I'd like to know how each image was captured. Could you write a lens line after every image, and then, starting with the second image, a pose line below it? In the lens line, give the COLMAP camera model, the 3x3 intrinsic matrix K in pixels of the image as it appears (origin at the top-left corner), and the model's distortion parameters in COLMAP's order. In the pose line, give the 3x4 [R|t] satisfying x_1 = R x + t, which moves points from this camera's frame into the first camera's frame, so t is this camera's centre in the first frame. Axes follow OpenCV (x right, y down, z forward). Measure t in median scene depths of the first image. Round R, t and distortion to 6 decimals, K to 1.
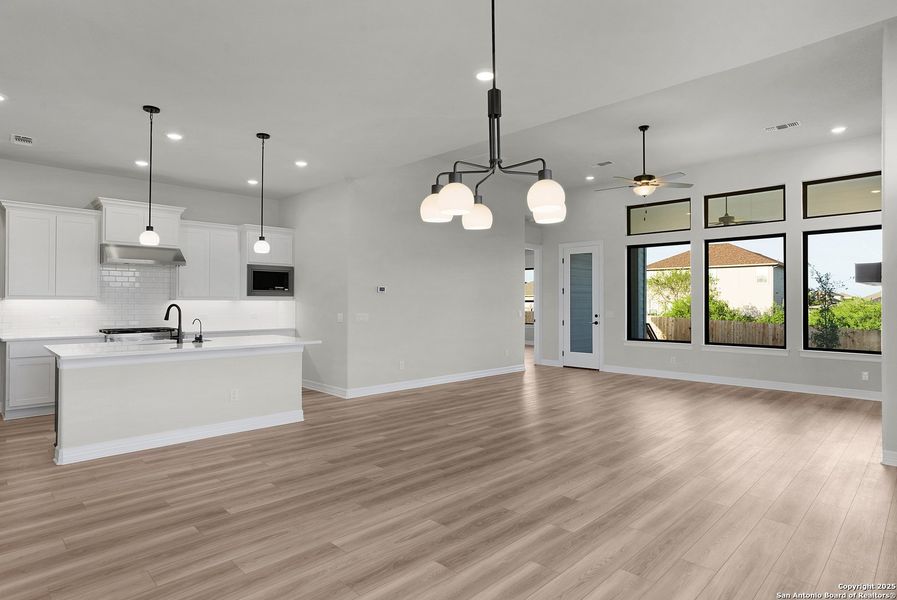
lens RADIAL K [[486.6, 0, 452.4], [0, 486.6, 298.3], [0, 0, 1]] dist [-0.049491, 0.000297]
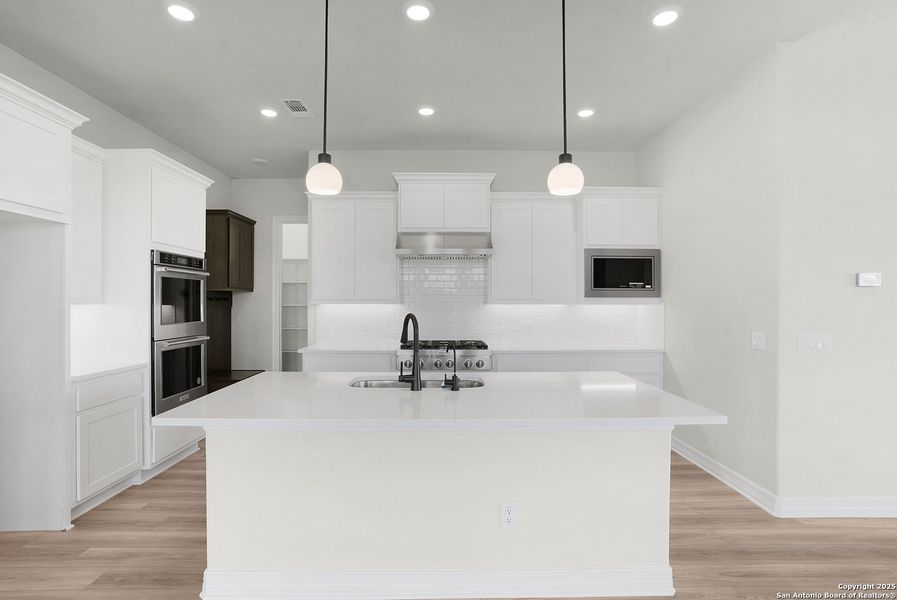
lens RADIAL K [[470.1, 0, 448.5], [0, 470.1, 300.0], [0, 0, 1]] dist [0.001290, 0.000469]
pose [[0.728035, -0.006199, -0.685512, -0.144392], [0.006659, 0.999976, -0.001972, -0.001758], [0.685508, -0.003129, 0.728059, 0.480476]]
